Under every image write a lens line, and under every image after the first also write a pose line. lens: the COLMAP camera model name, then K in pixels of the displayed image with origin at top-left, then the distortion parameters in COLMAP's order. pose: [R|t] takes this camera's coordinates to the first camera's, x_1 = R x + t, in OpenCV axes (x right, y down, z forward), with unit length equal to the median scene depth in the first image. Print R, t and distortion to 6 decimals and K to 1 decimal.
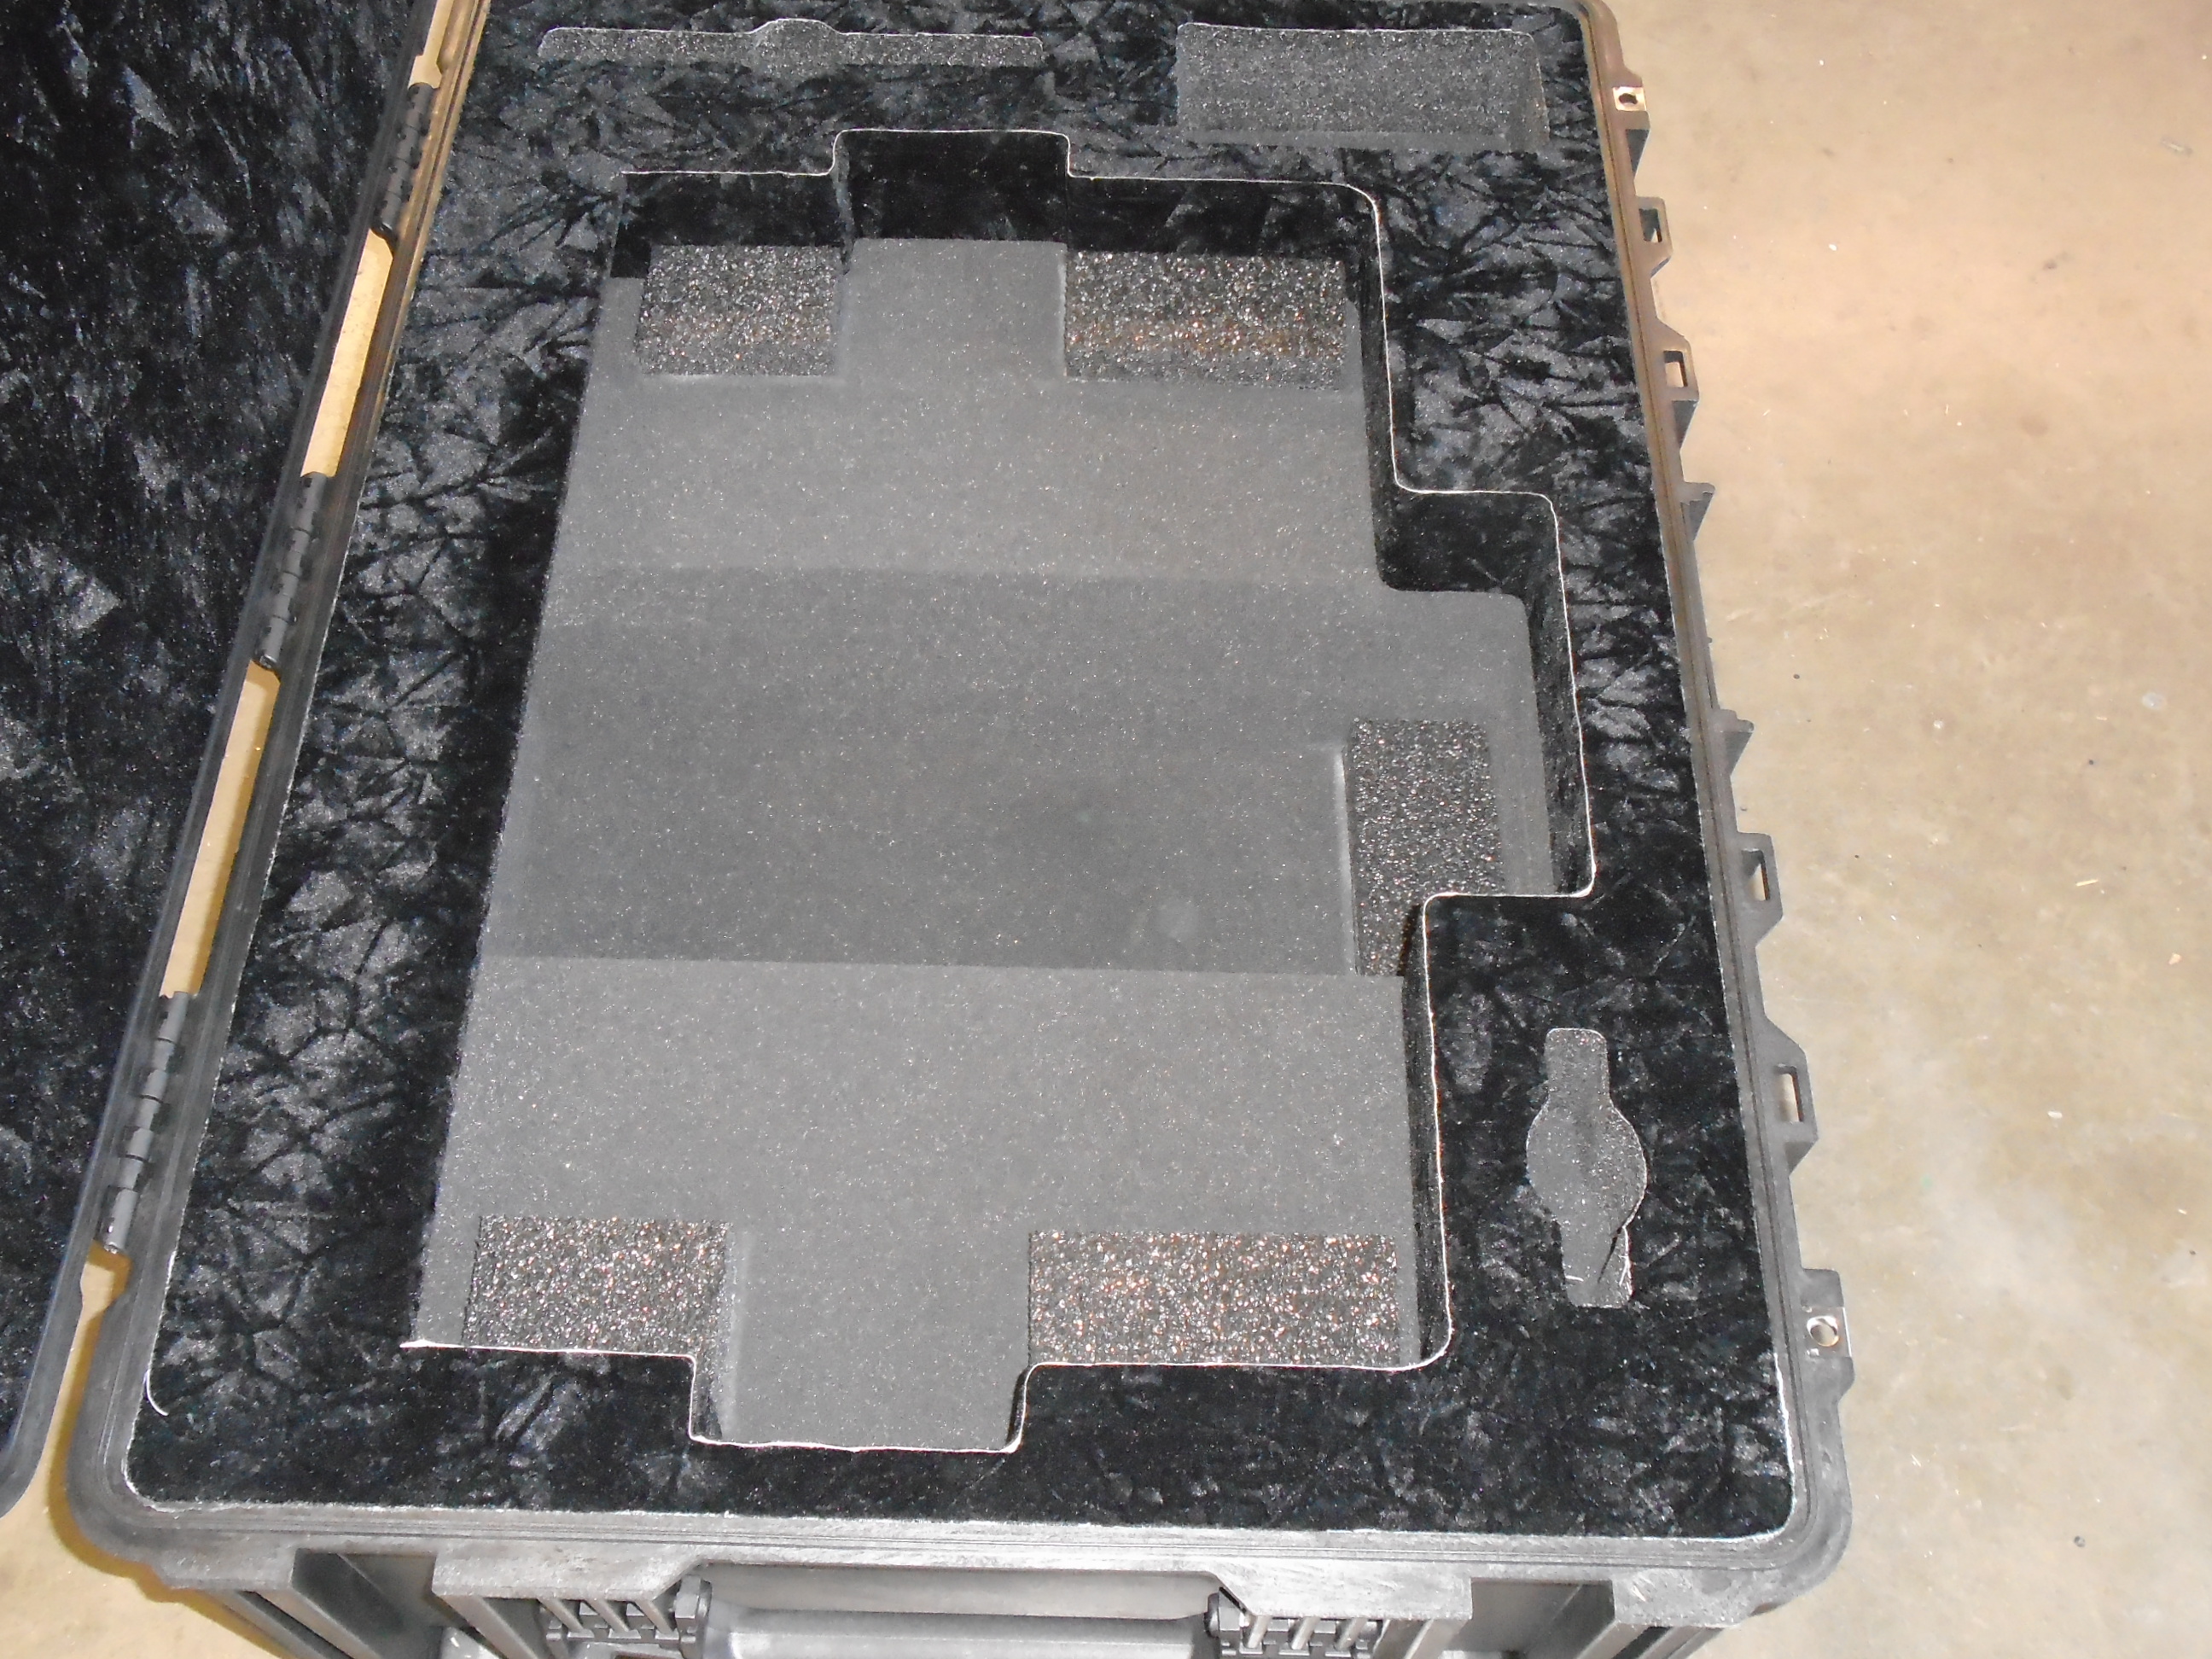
lens RADIAL K [[2297.3, 0, 1085.5], [0, 2297.3, 820.1], [0, 0, 1]] dist [-0.003121, 0.006494]
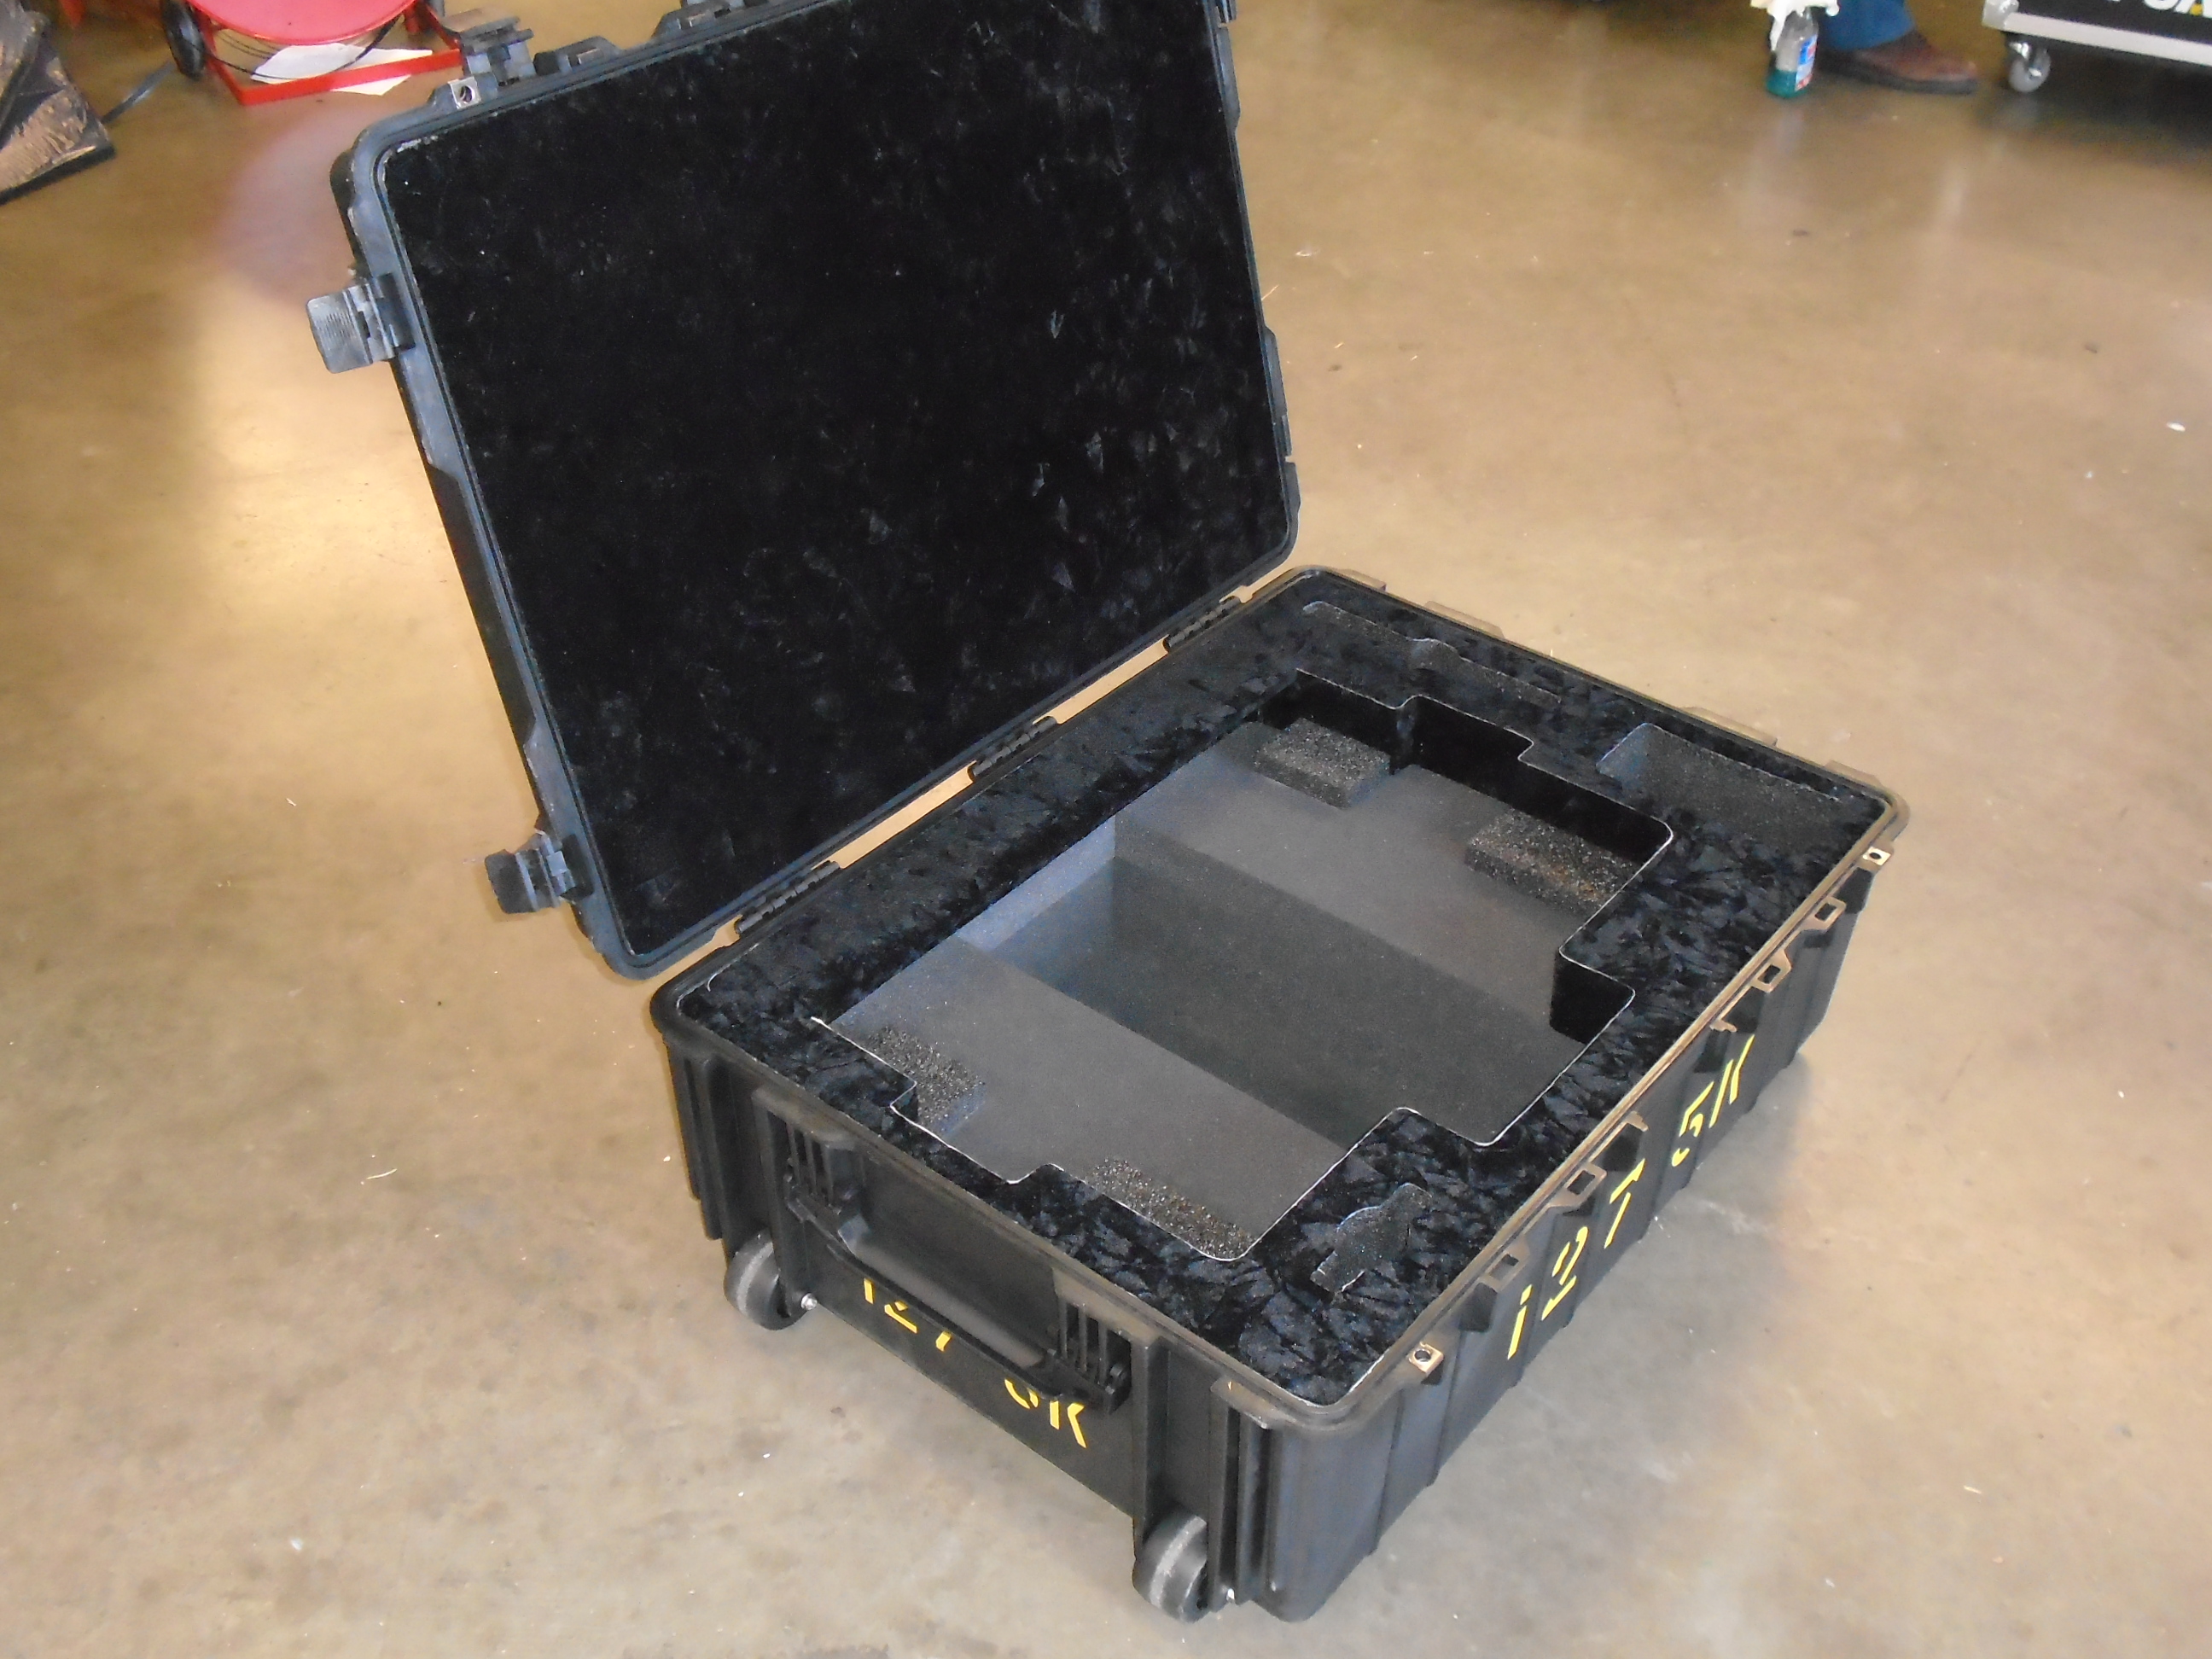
lens RADIAL K [[2238.3, 0, 1106.0], [0, 2238.3, 829.5], [0, 0, 1]] dist [0.052247, 0.005071]
pose [[0.792771, 0.371211, -0.483443, 0.656265], [-0.518638, 0.827496, -0.215093, 0.313934], [0.320202, 0.421251, 0.848539, -0.540569]]
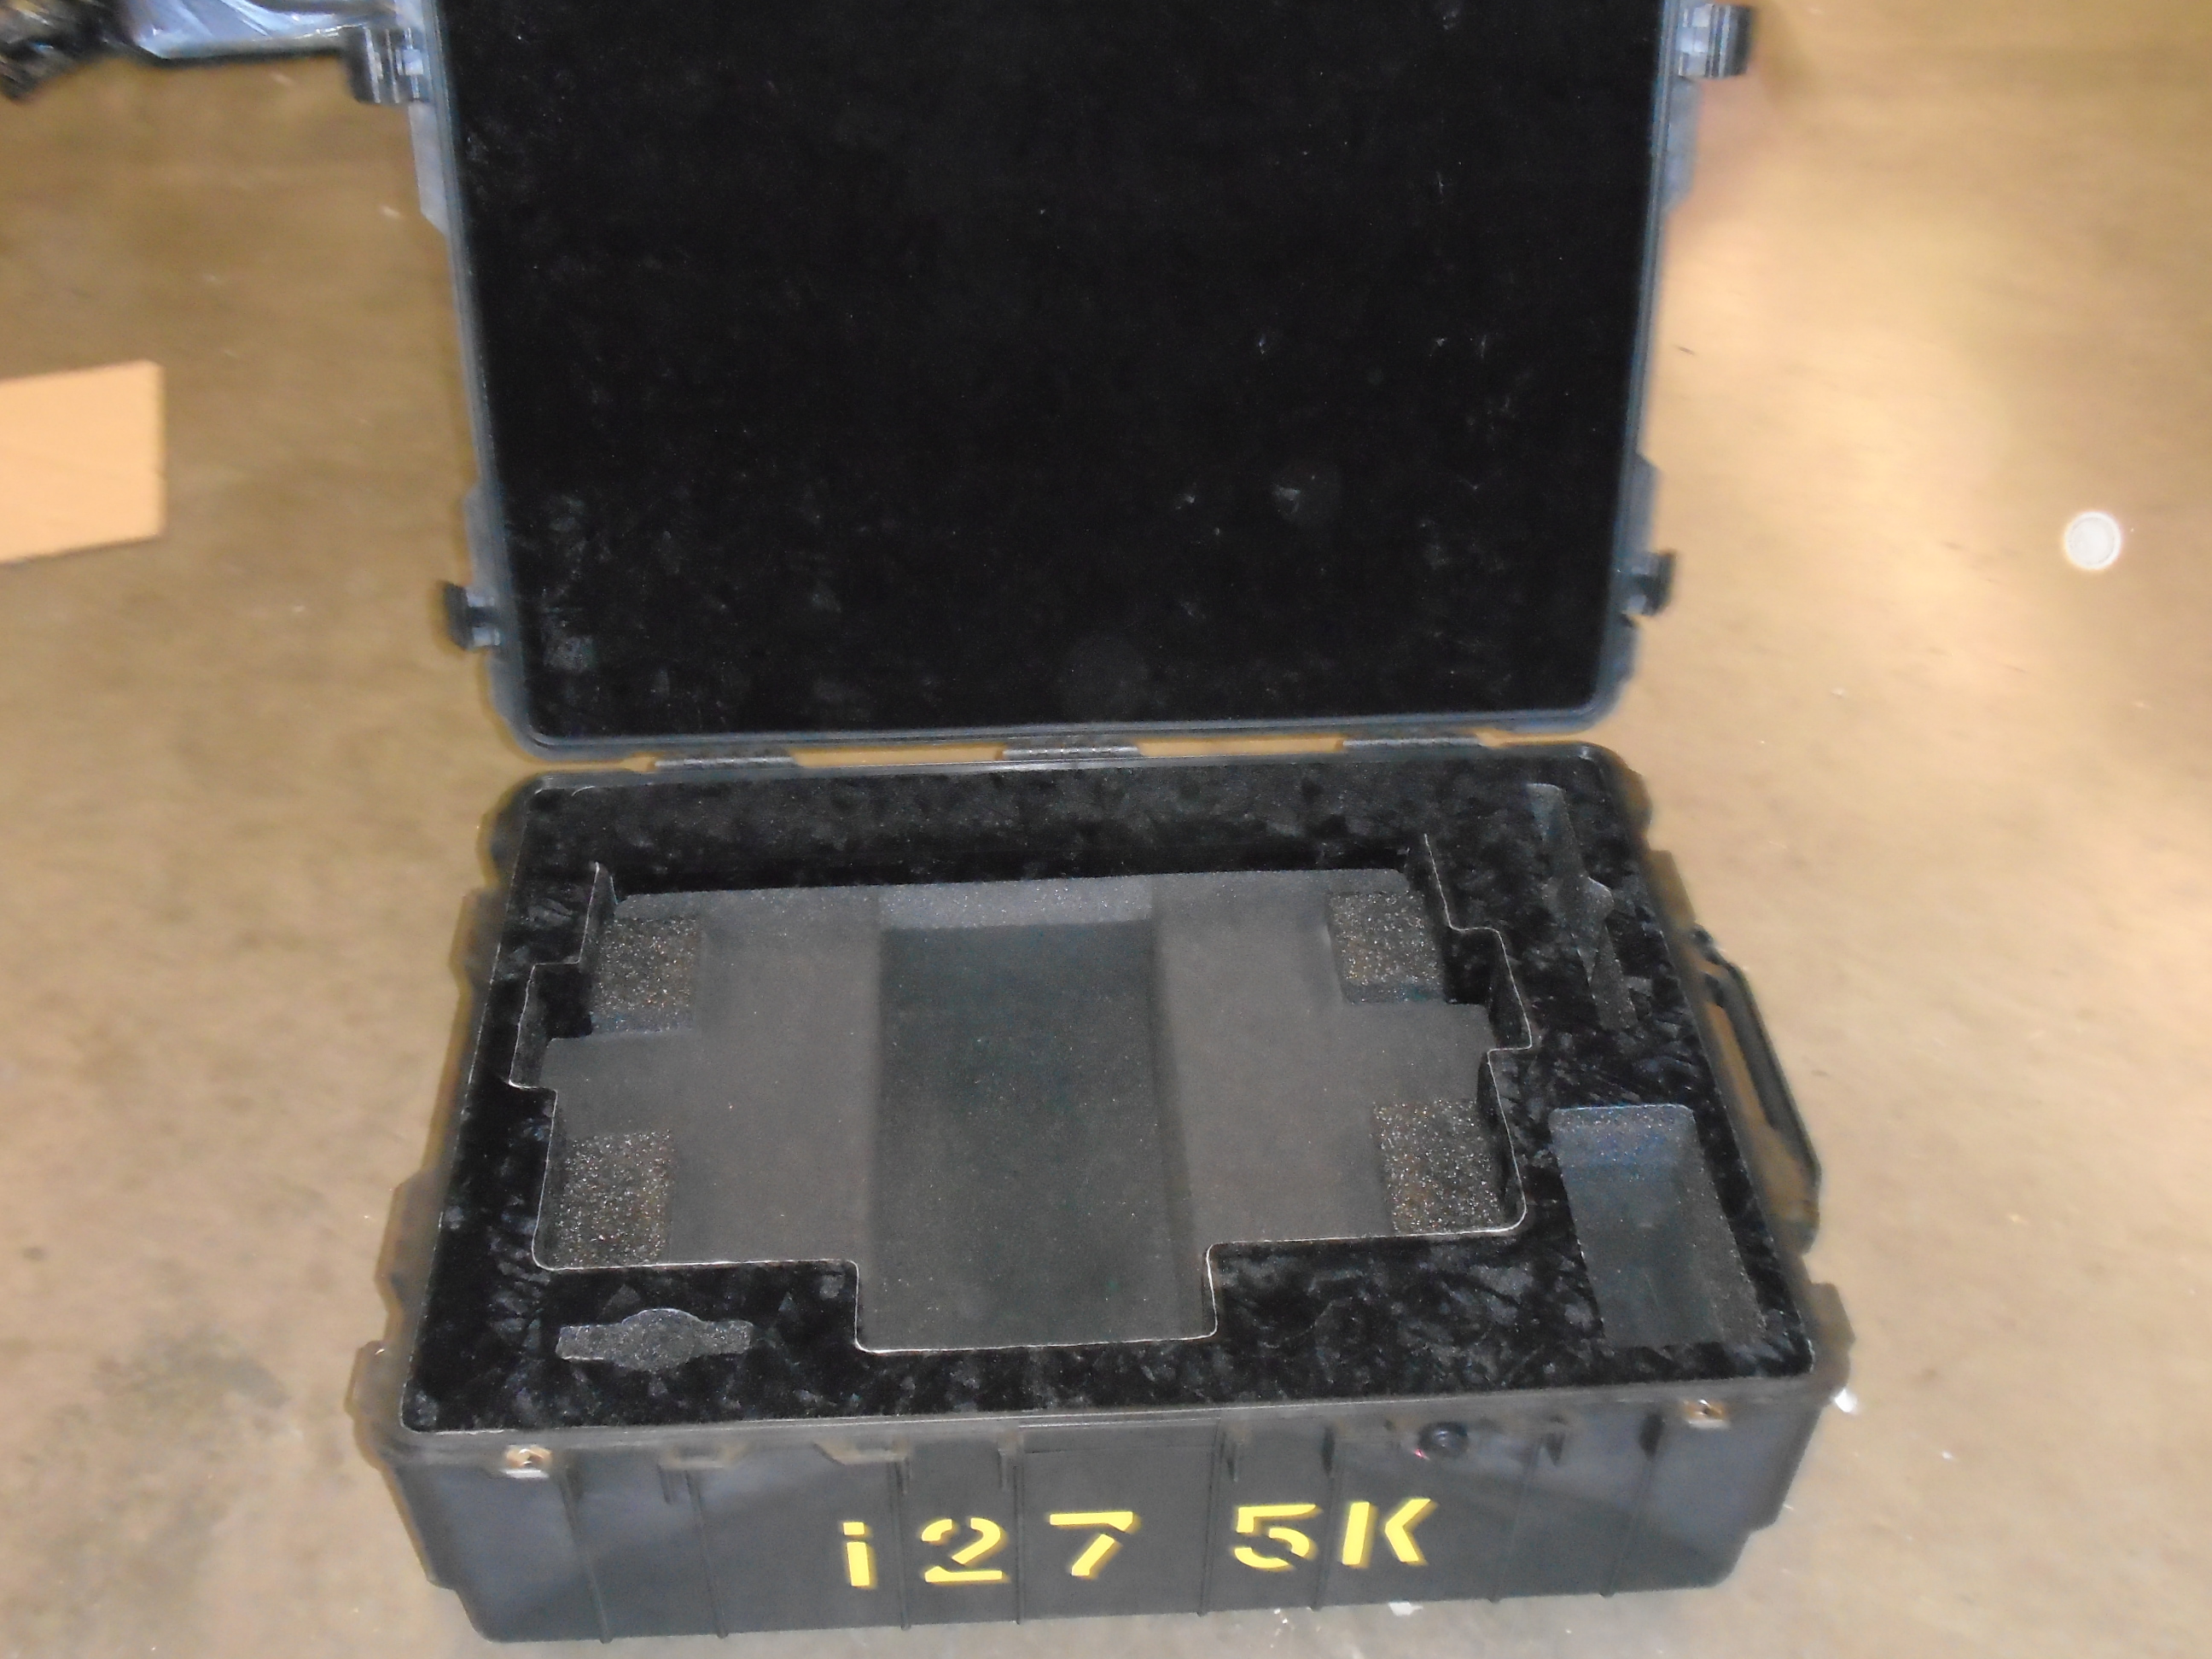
lens RADIAL K [[2238.3, 0, 1106.0], [0, 2238.3, 829.5], [0, 0, 1]] dist [0.052247, 0.005071]
pose [[0.082935, 0.638528, -0.765117, 1.023325], [-0.839702, 0.458241, 0.291405, -0.611957], [0.536678, 0.618302, 0.574177, 0.067537]]
